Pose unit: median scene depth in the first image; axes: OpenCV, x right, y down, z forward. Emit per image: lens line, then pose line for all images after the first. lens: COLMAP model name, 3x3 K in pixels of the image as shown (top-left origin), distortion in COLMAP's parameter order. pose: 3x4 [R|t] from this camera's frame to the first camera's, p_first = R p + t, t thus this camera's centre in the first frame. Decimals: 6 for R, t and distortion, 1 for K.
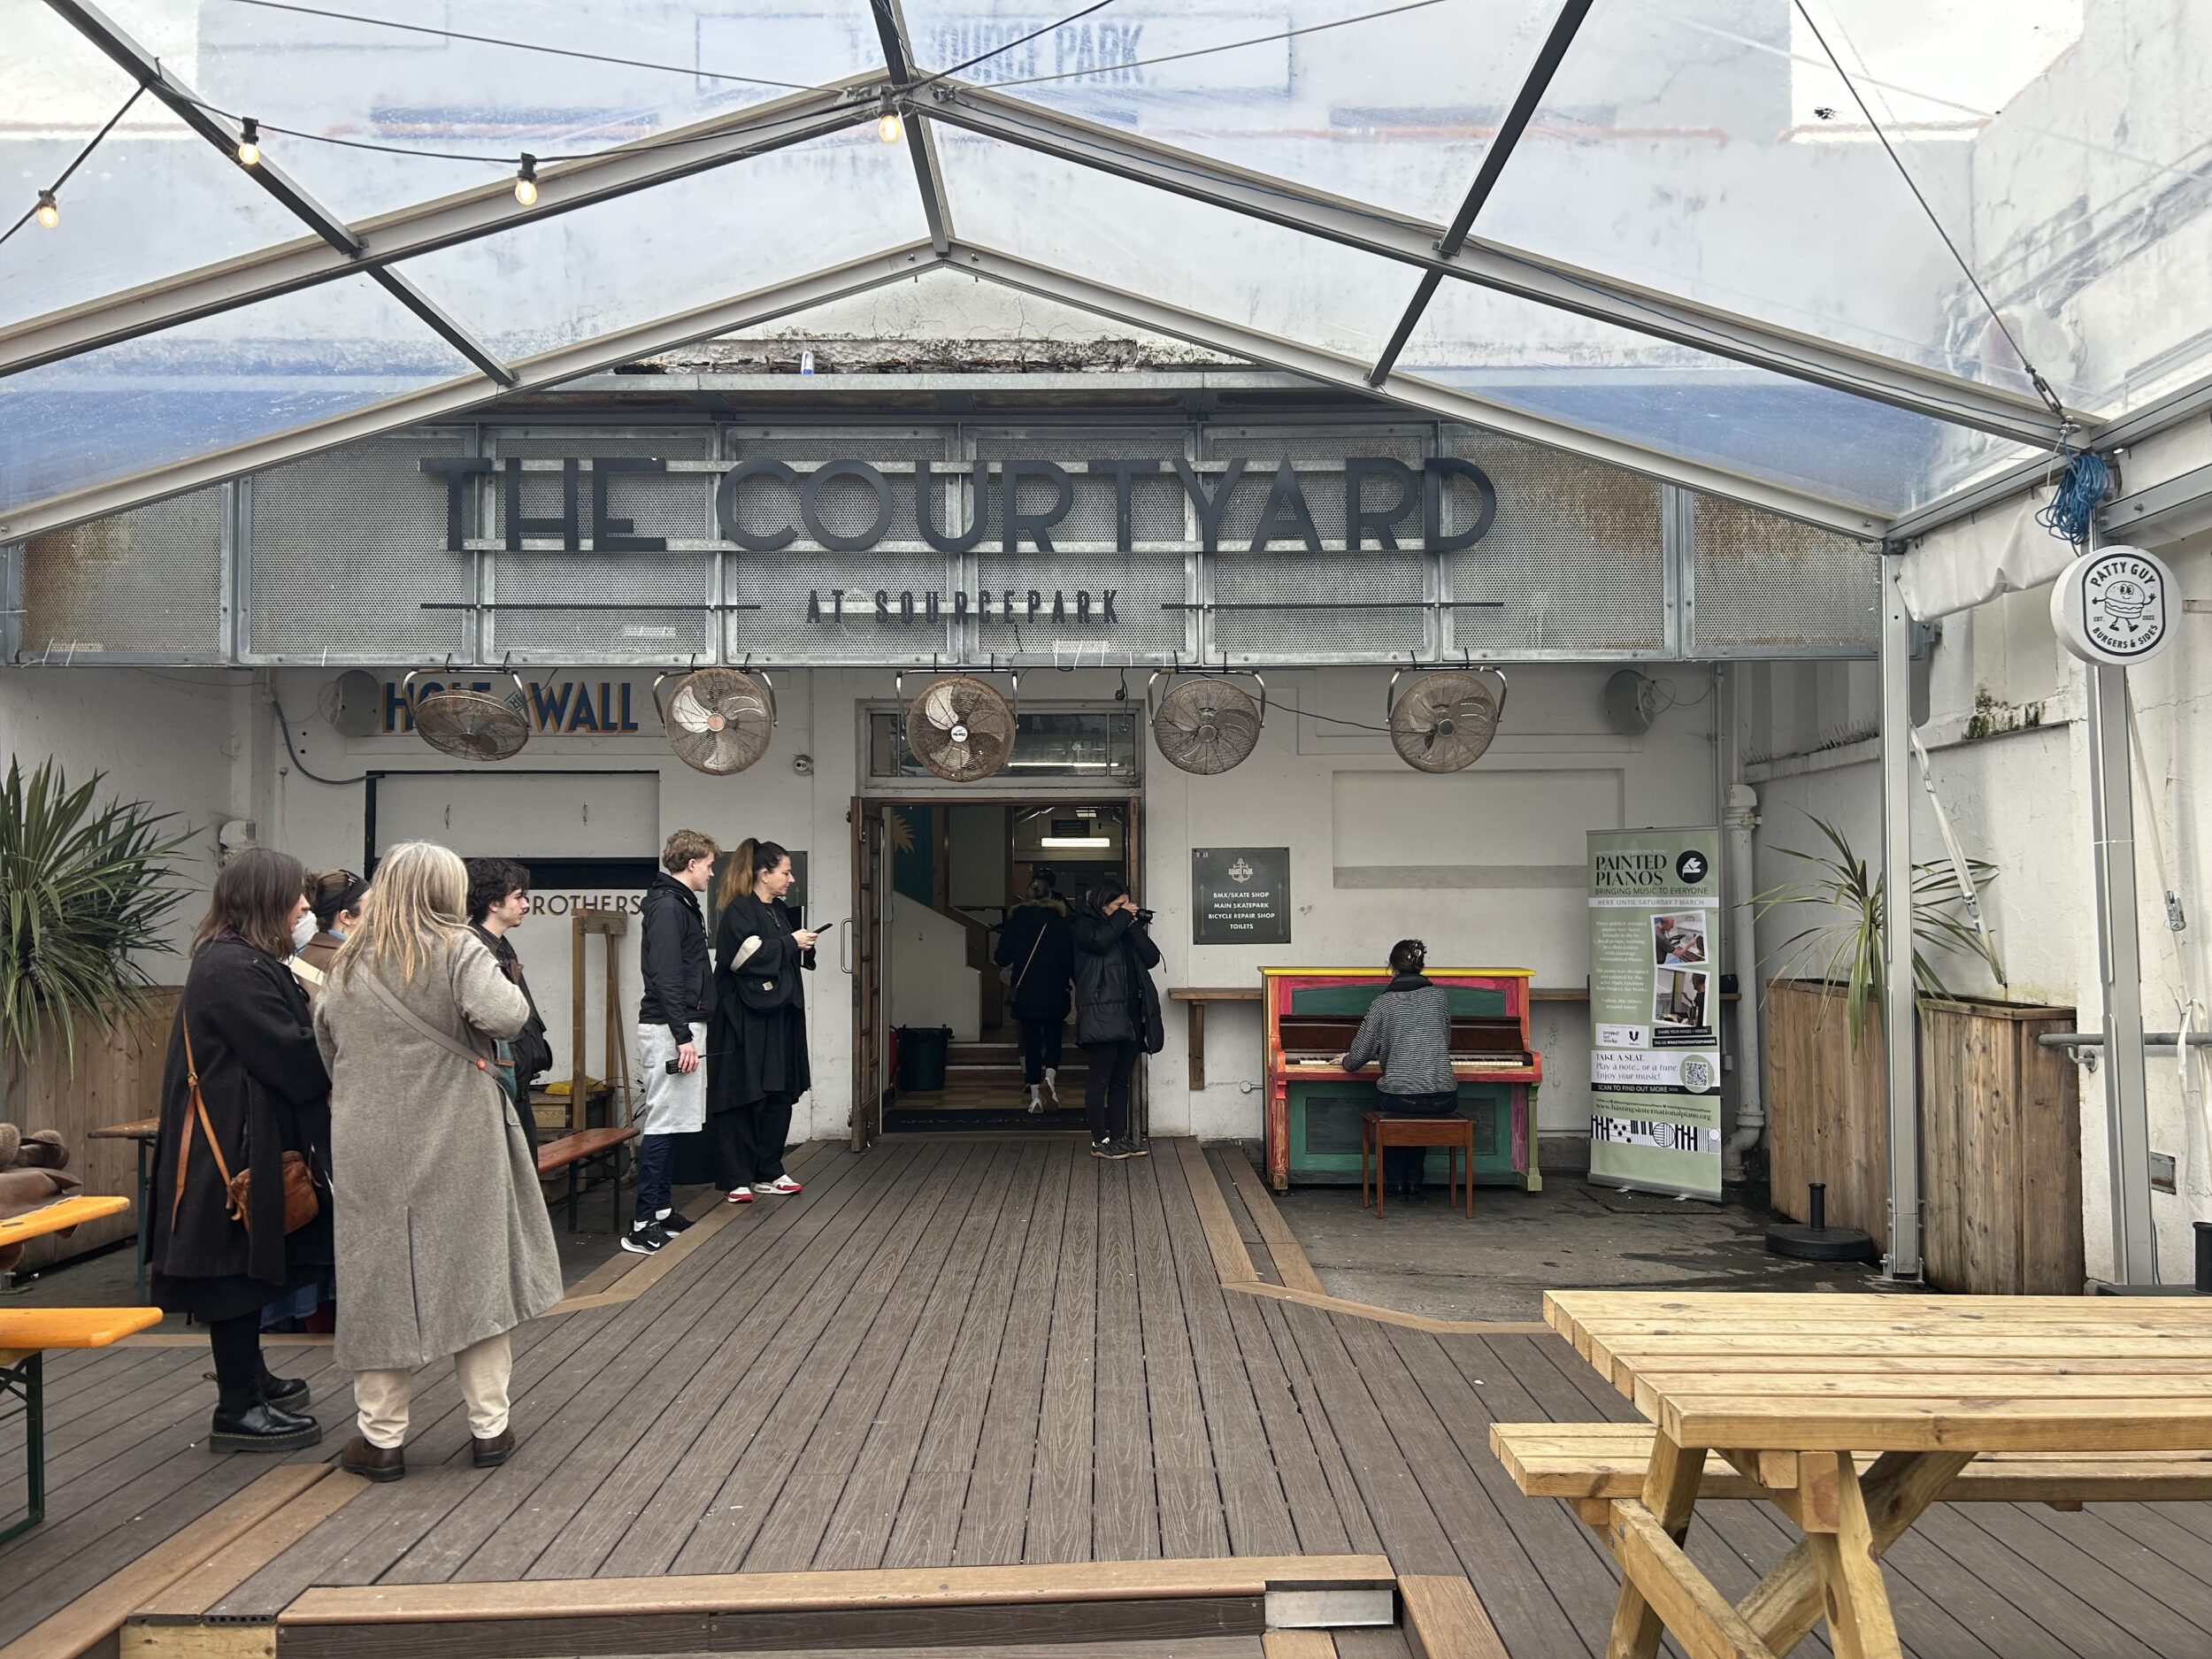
lens RADIAL K [[1672.0, 0, 1102.7], [0, 1672.0, 827.9], [0, 0, 1]] dist [0.034965, -0.012067]
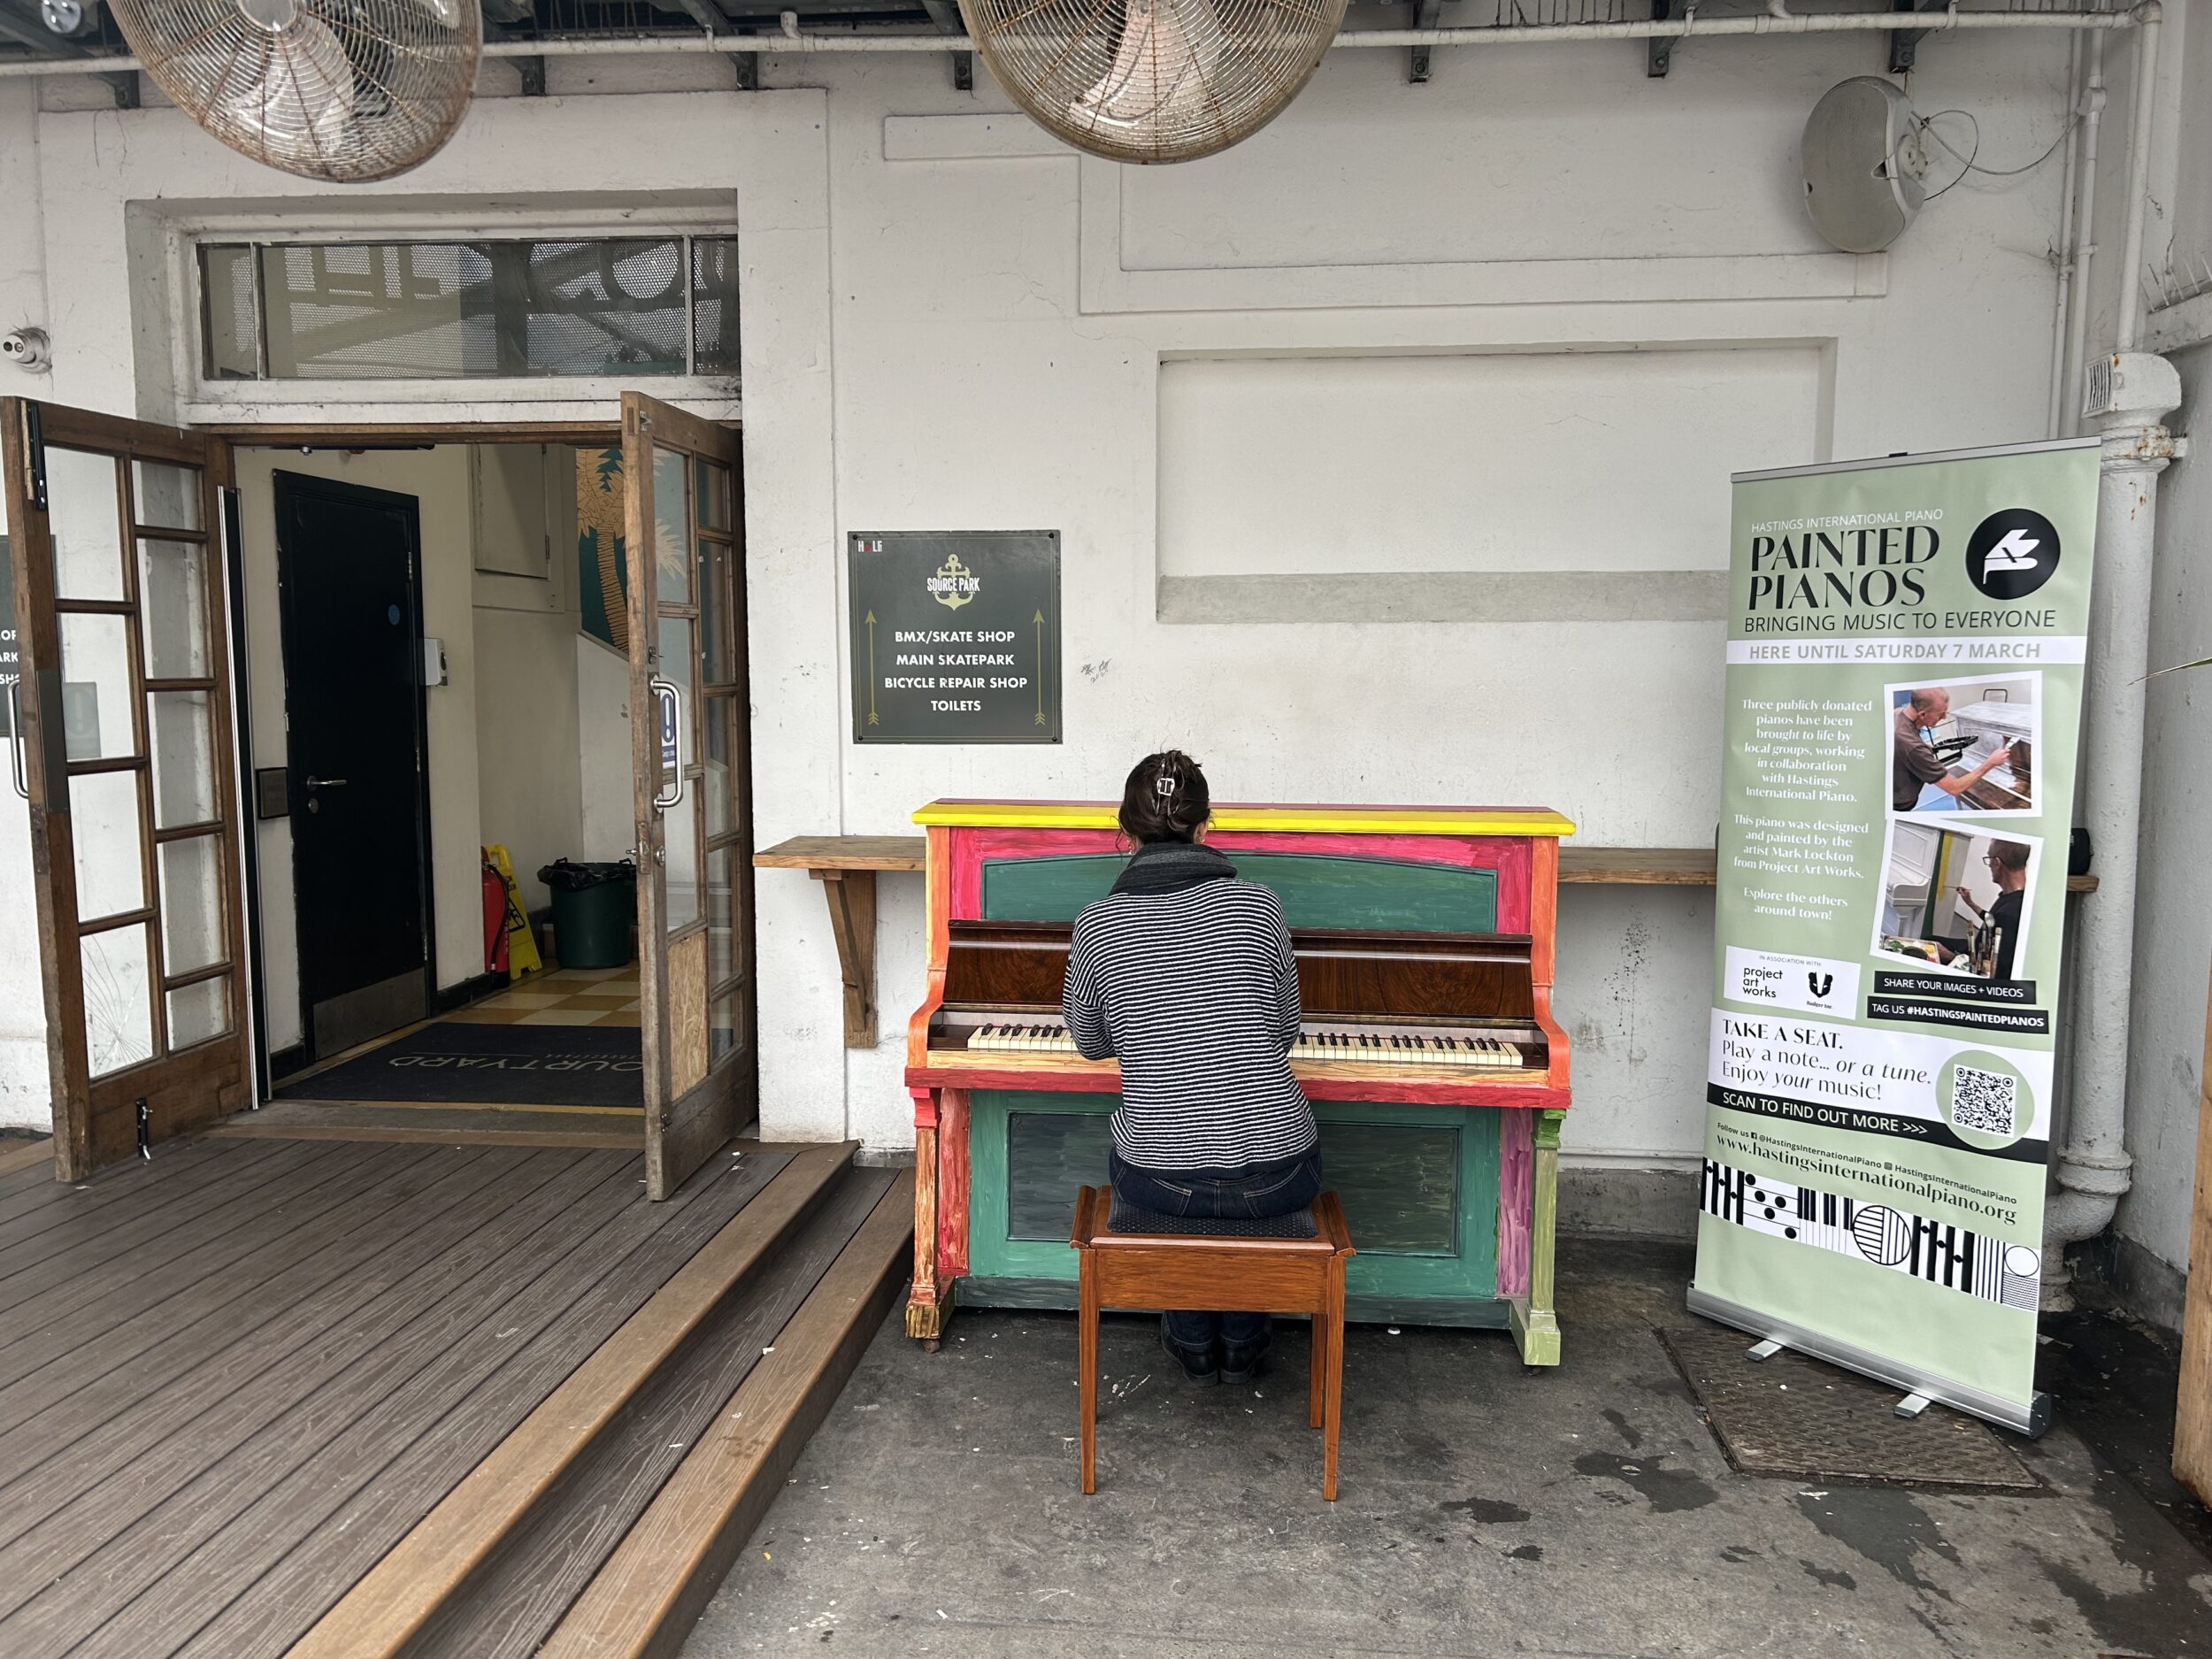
lens RADIAL K [[1672.0, 0, 1110.9], [0, 1672.0, 840.6], [0, 0, 1]] dist [0.034965, -0.012067]
pose [[0.995441, 0.015320, -0.094137, 0.184165], [-0.001368, 0.989208, 0.146514, 0.030738], [0.095366, -0.145717, 0.984719, 0.589827]]
